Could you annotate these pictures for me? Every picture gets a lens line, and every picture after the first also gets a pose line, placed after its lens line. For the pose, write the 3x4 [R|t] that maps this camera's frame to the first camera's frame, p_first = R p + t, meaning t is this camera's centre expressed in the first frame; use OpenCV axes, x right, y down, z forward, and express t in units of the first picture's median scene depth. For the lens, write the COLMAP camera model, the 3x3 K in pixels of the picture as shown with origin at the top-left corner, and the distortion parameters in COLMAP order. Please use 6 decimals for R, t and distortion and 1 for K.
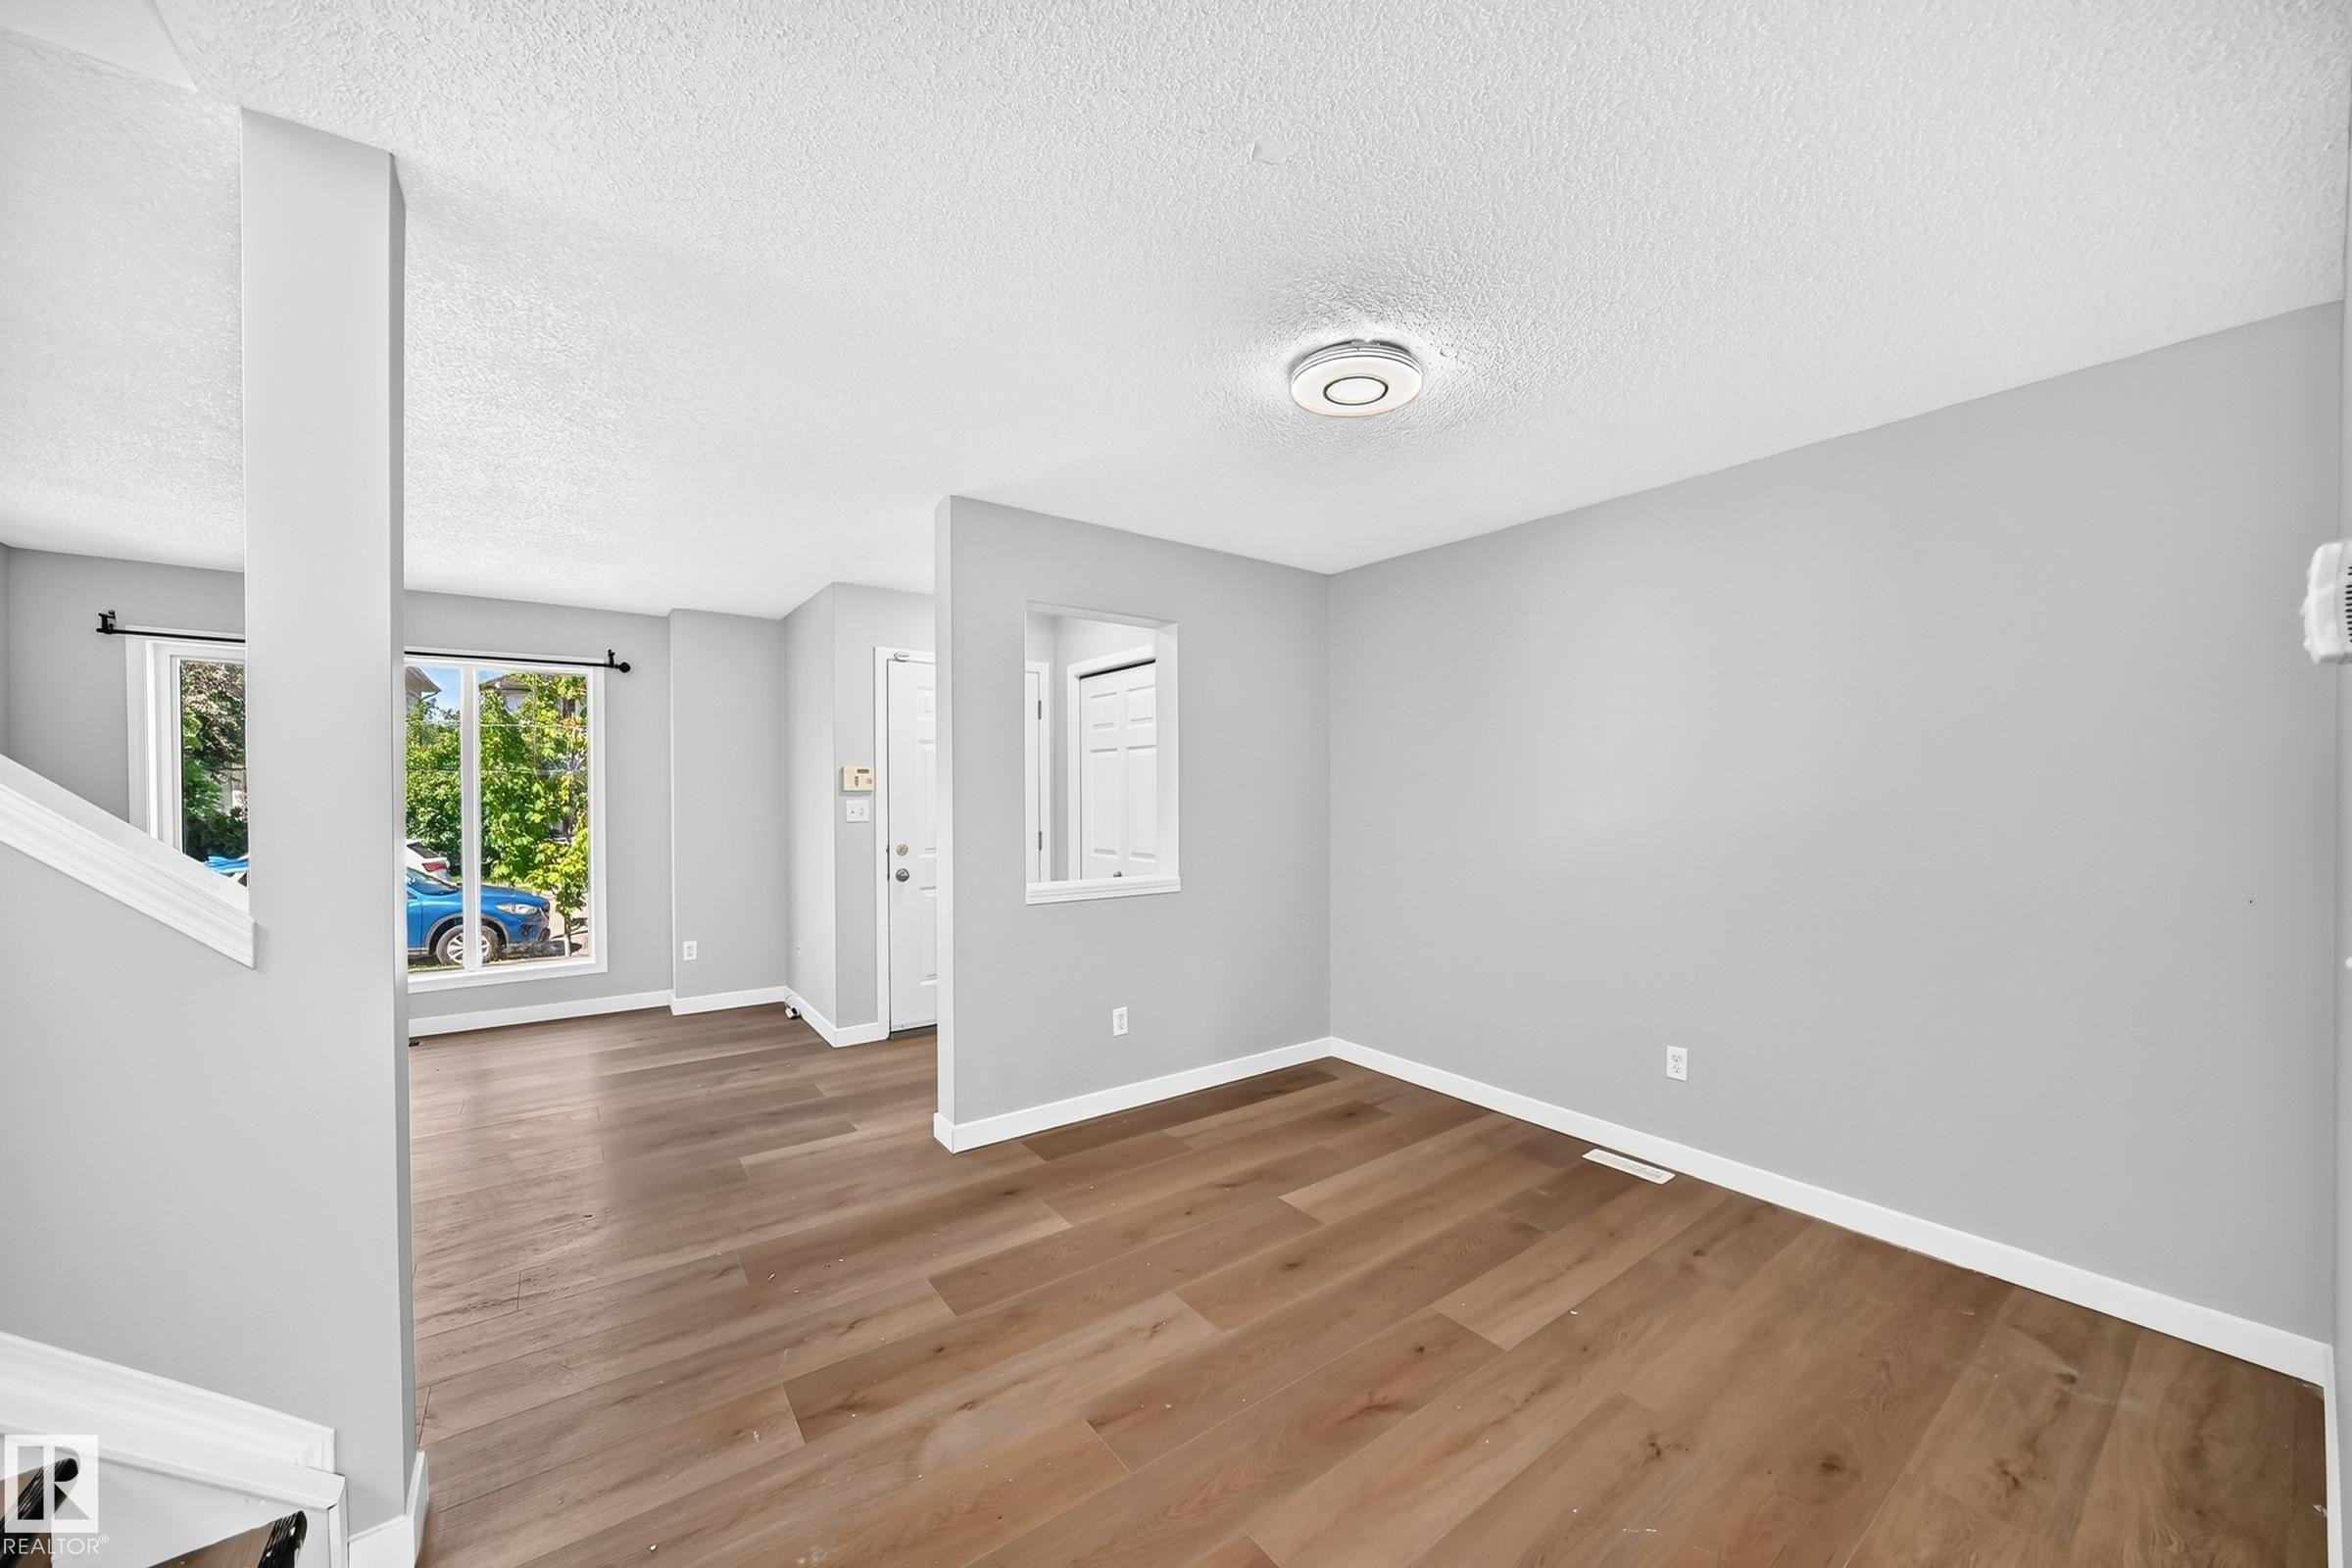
lens RADIAL K [[863.1, 0, 1178.8], [0, 863.1, 793.3], [0, 0, 1]] dist [0.000244, 0.000159]
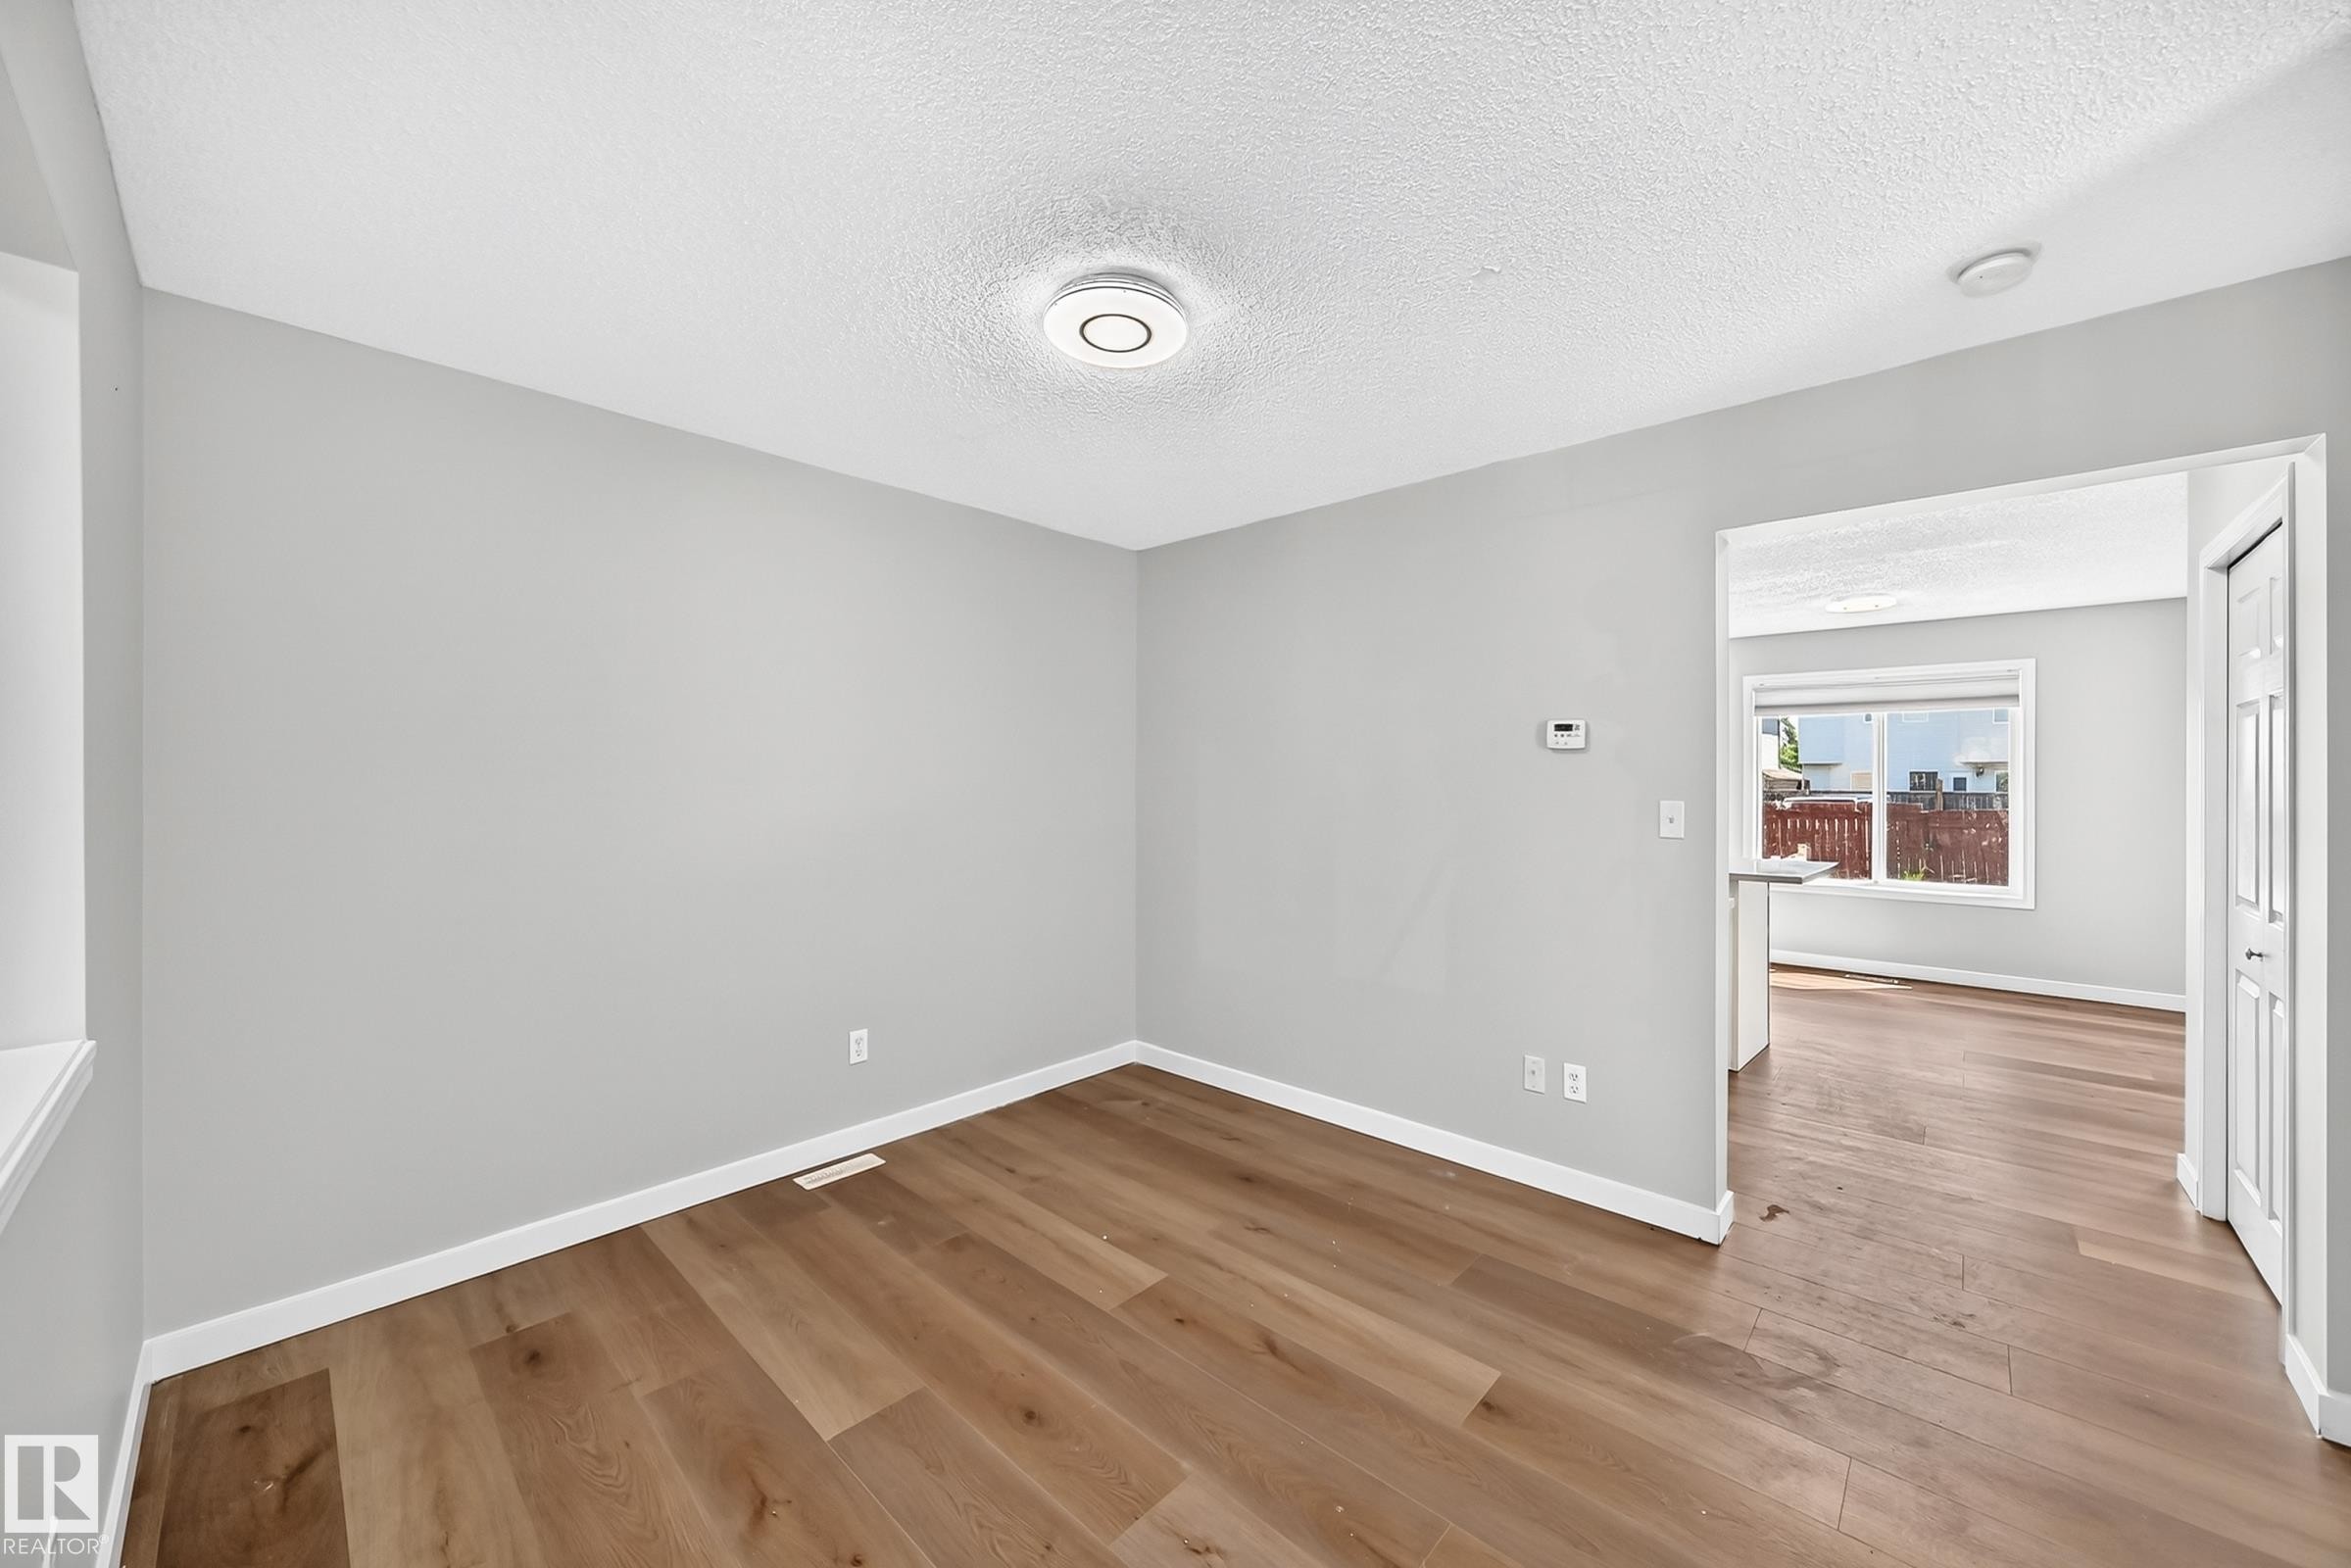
lens RADIAL K [[862.7, 0, 1176.4], [0, 862.7, 781.9], [0, 0, 1]] dist [0.000244, 0.000159]
pose [[-0.178024, -0.000235, 0.984026, -0.616406], [-0.002055, 0.999998, -0.000133, -0.010035], [-0.984024, -0.002046, -0.178024, 0.976058]]
